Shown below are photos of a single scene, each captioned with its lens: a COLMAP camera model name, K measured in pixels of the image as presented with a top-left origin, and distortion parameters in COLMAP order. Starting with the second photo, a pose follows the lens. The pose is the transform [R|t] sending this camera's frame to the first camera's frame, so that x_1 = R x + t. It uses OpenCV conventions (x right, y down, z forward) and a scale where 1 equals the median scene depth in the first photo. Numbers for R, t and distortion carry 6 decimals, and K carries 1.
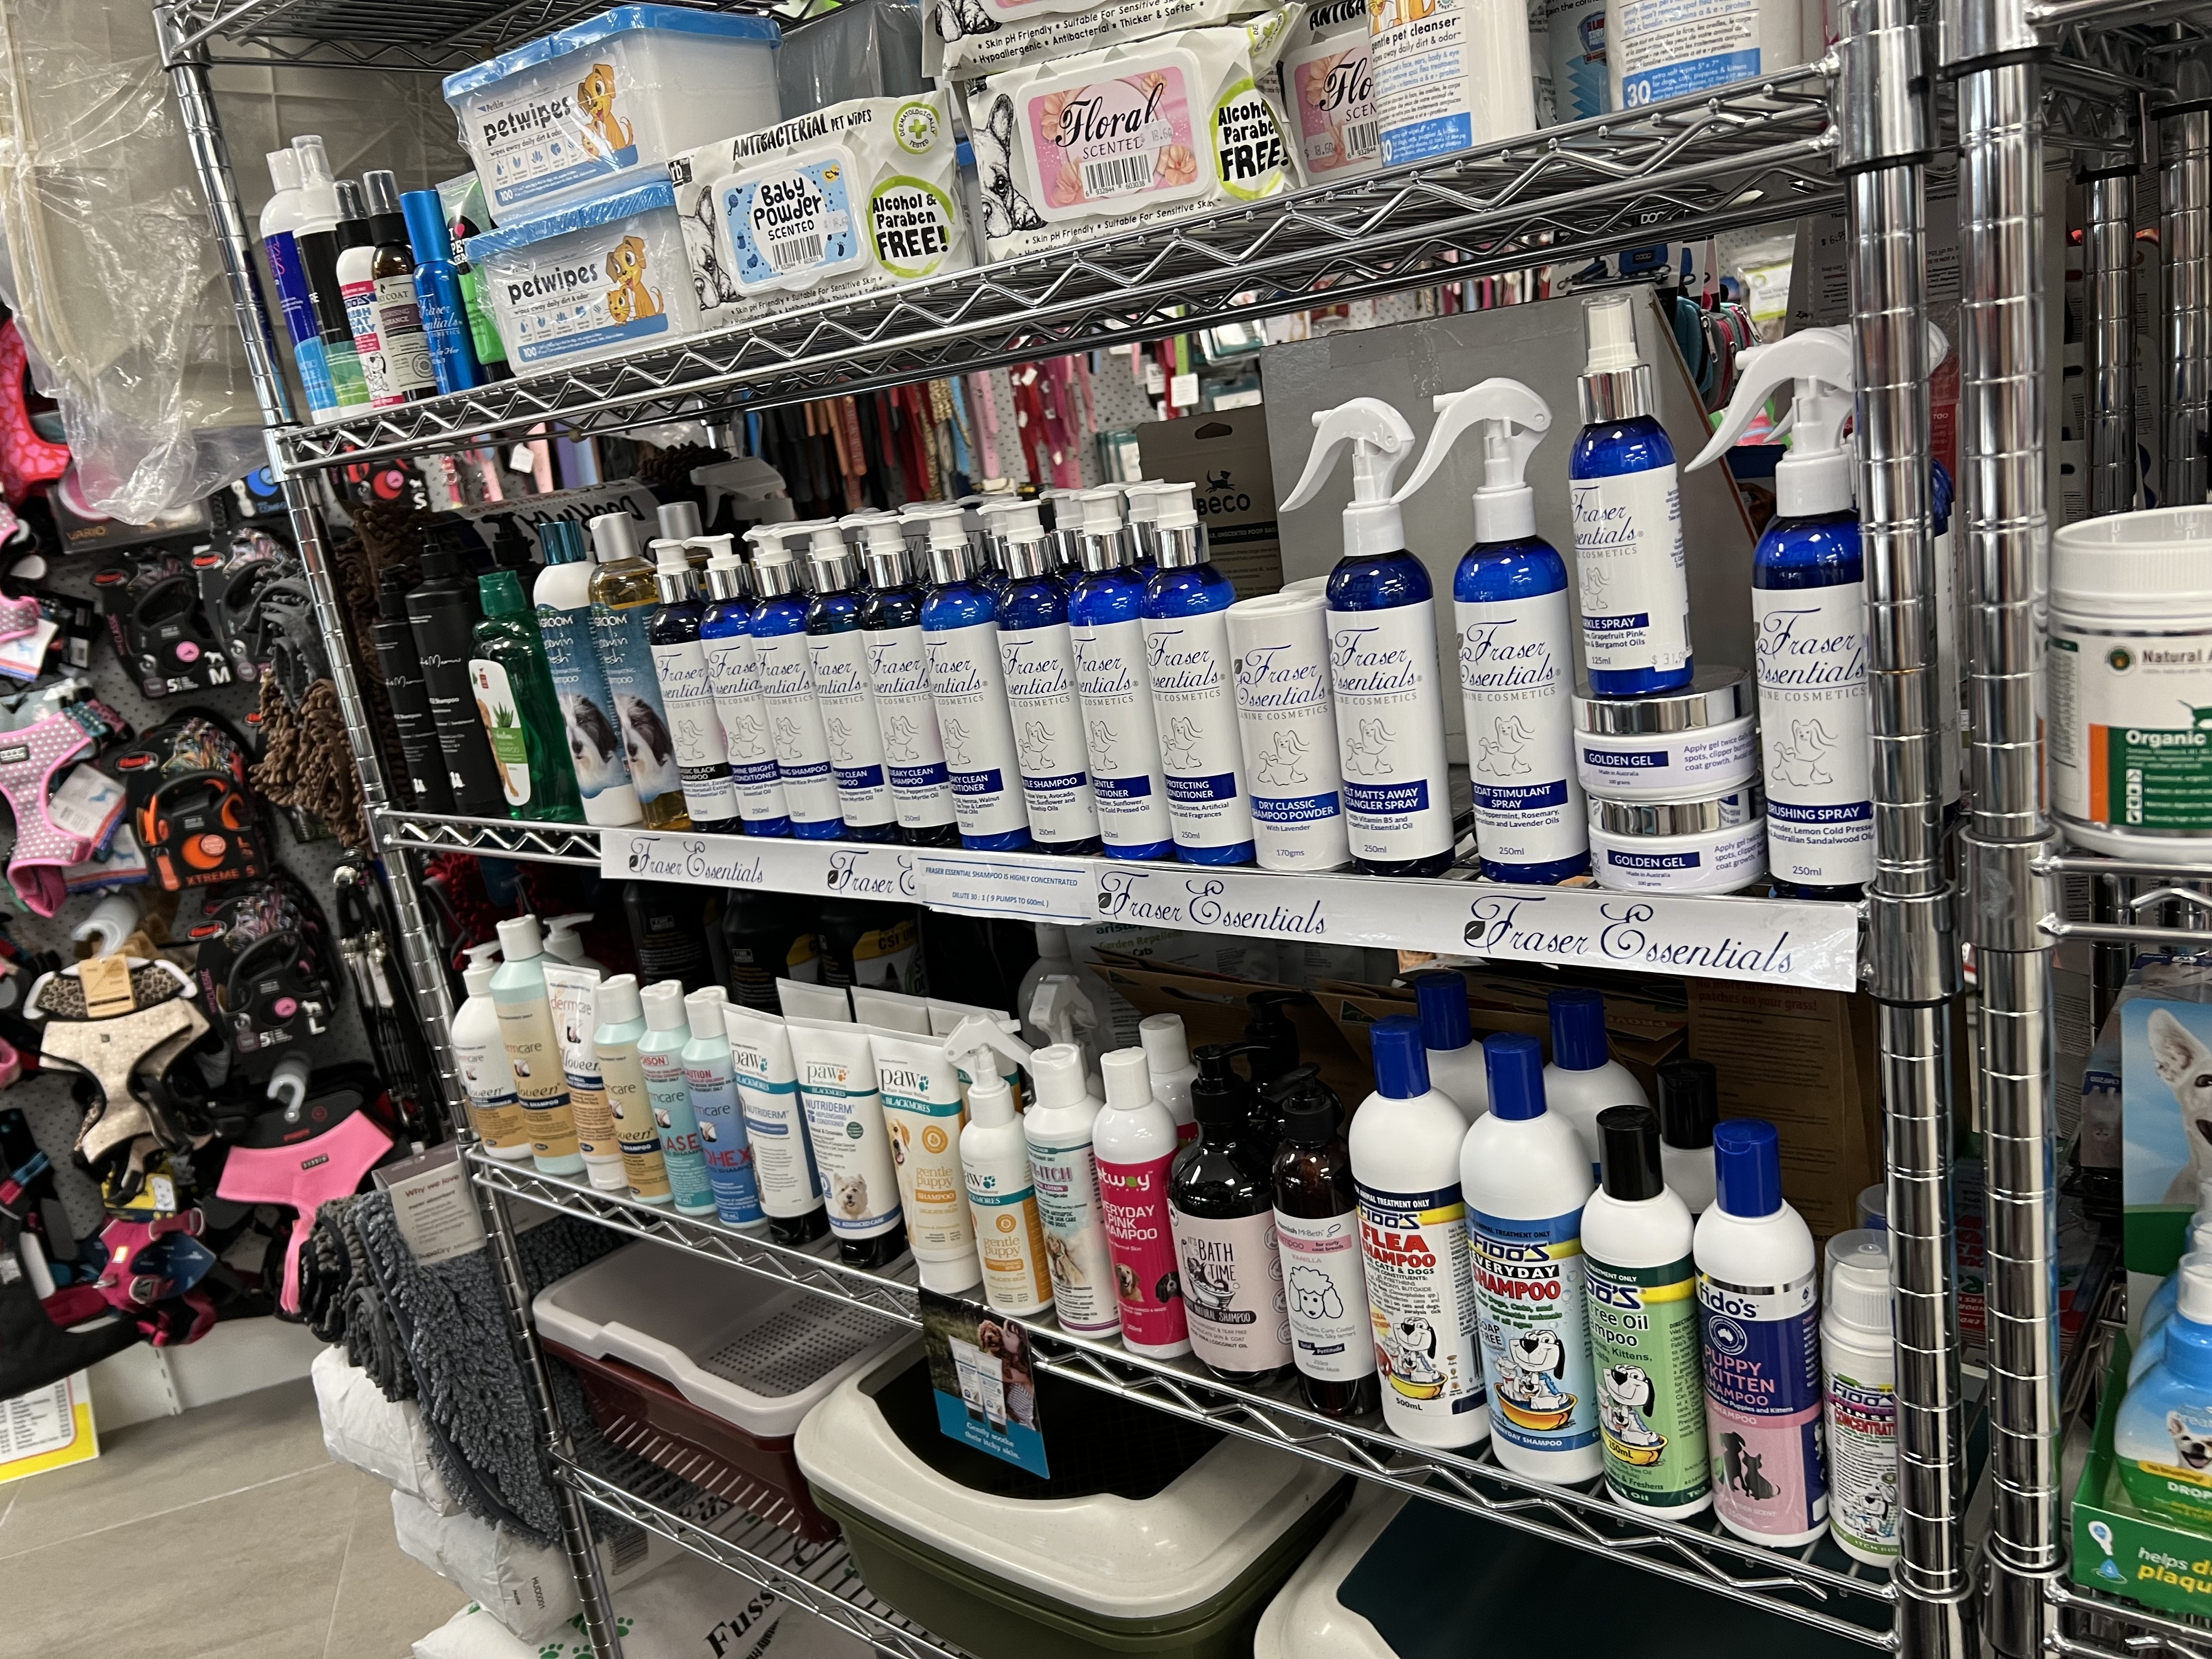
lens RADIAL K [[1669.5, 0, 1113.4], [0, 1669.5, 818.3], [0, 0, 1]] dist [0.047126, -0.055407]
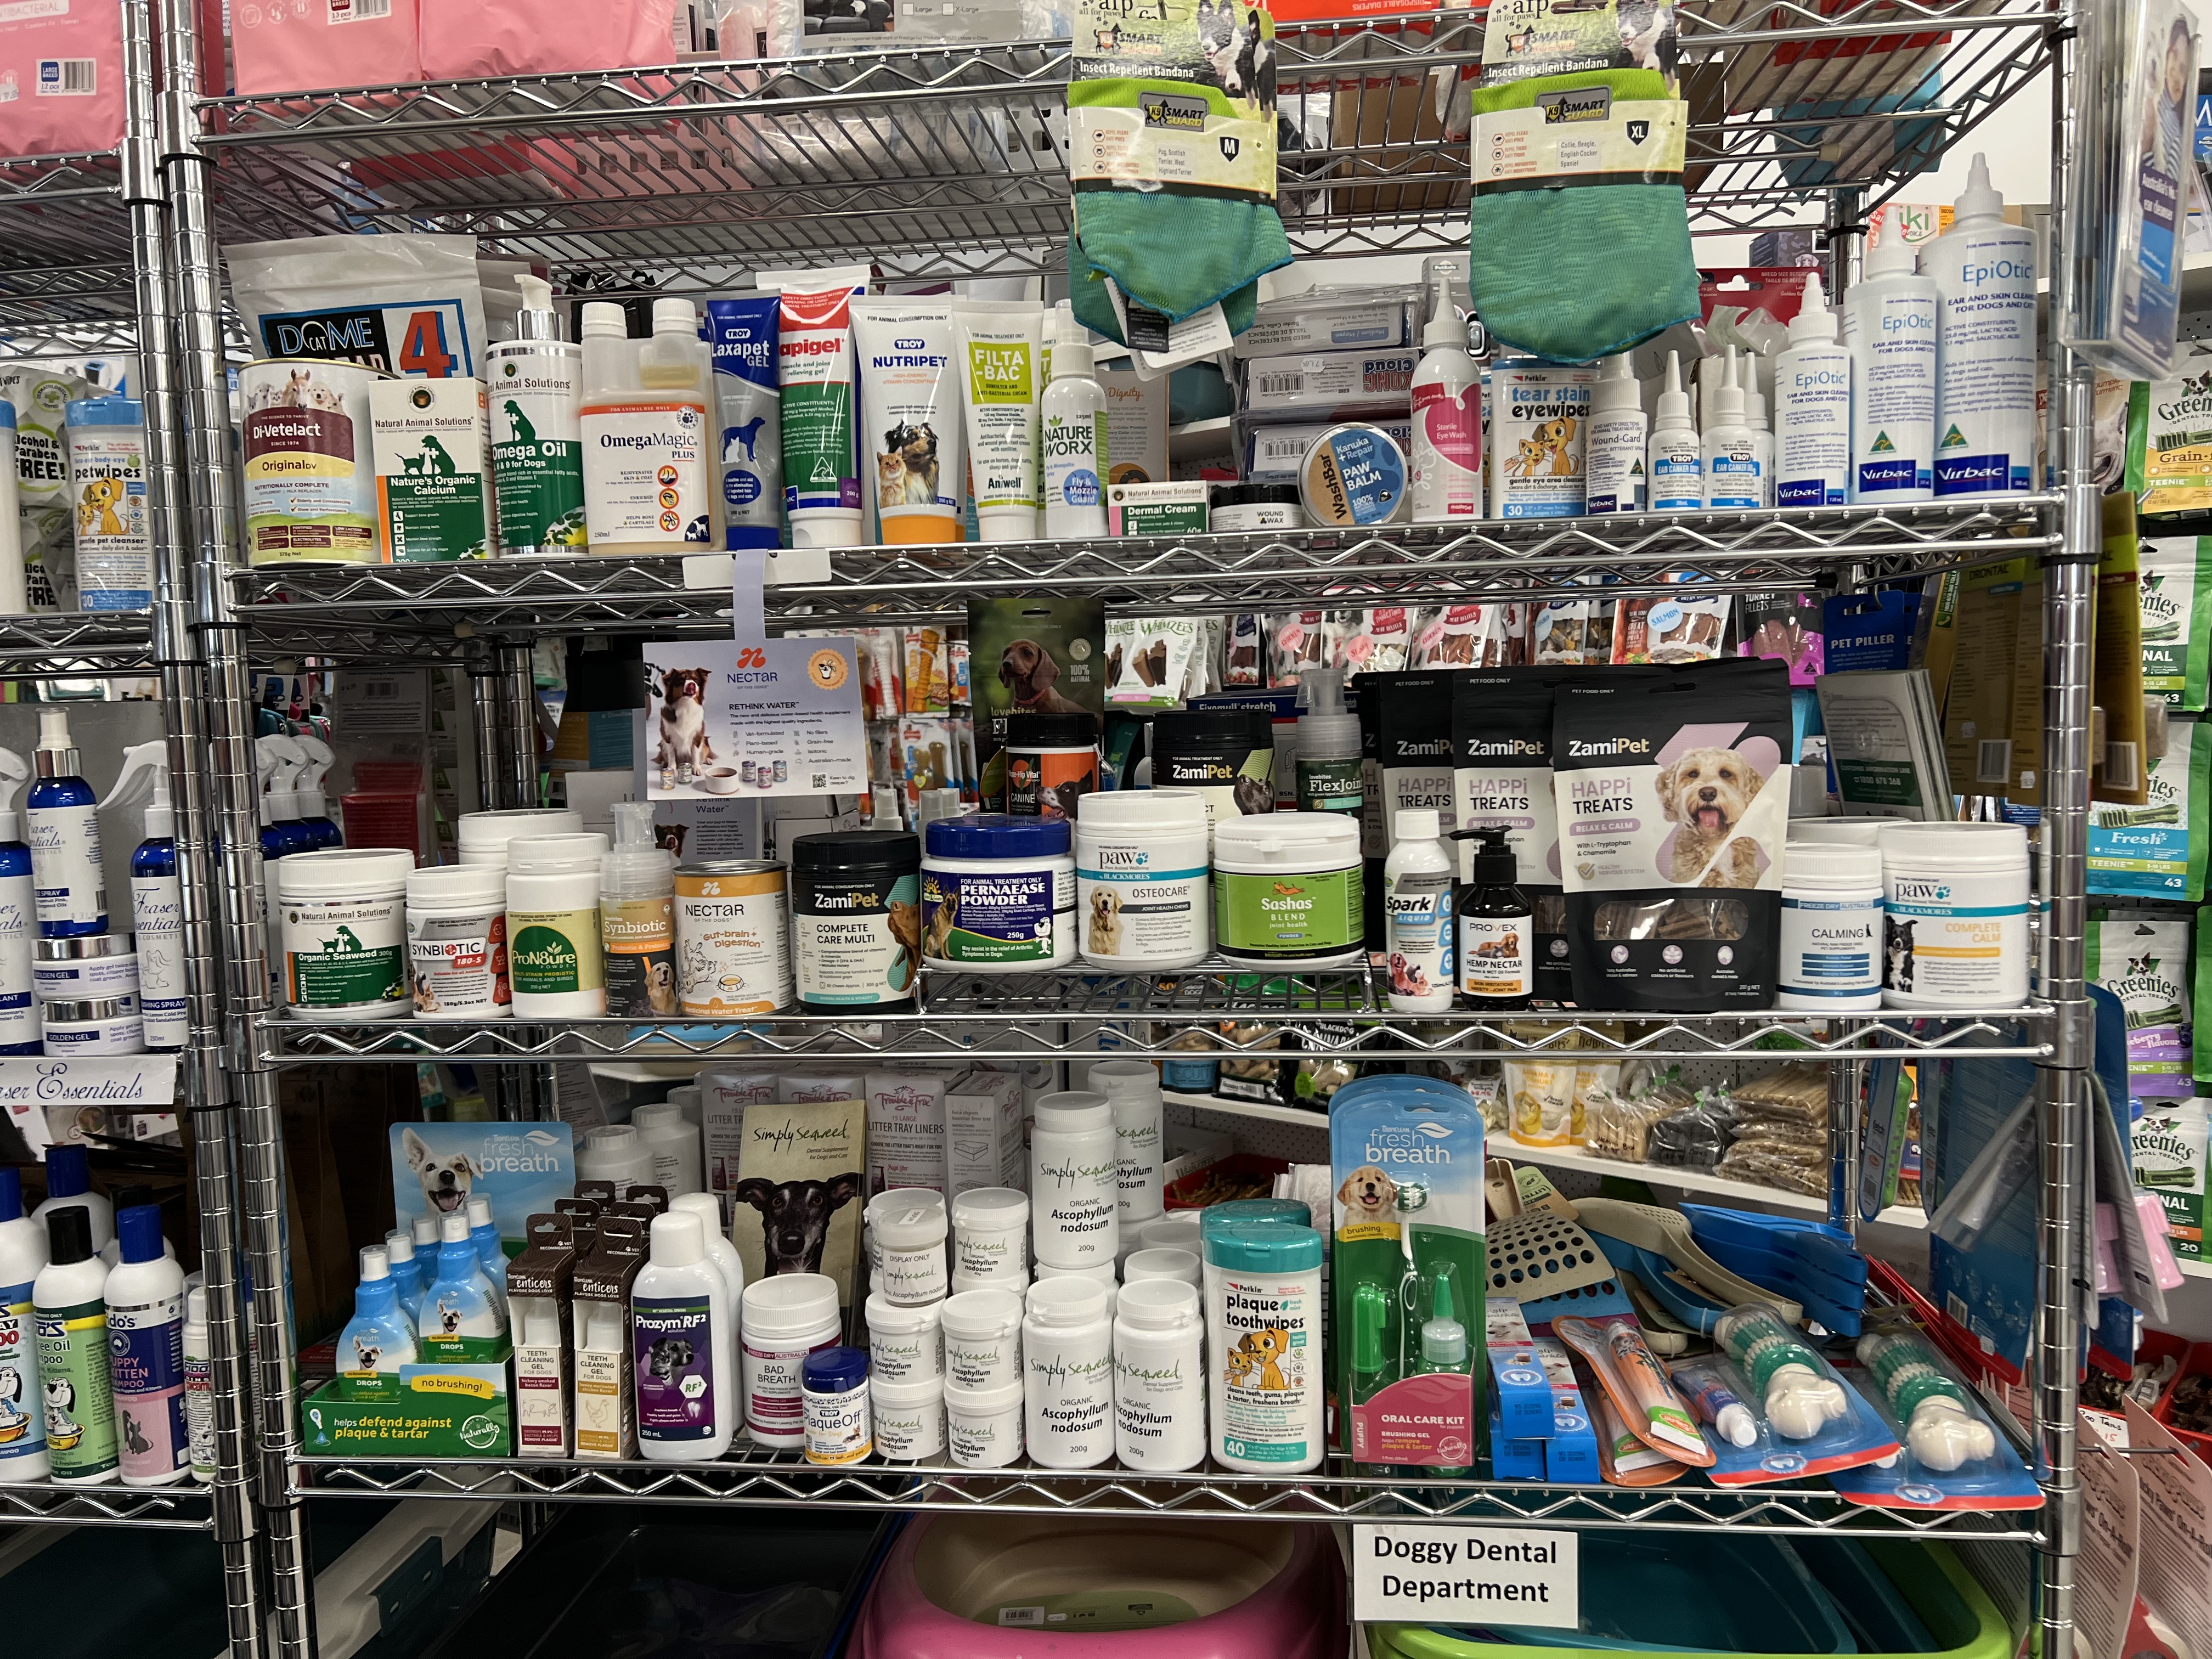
lens RADIAL K [[1669.5, 0, 1112.7], [0, 1669.5, 833.5], [0, 0, 1]] dist [0.047126, -0.055407]
pose [[0.840973, 0.080552, 0.535047, 0.239097], [0.033315, 0.979271, -0.199794, 0.168410], [-0.540050, 0.185846, 0.820858, -0.831959]]
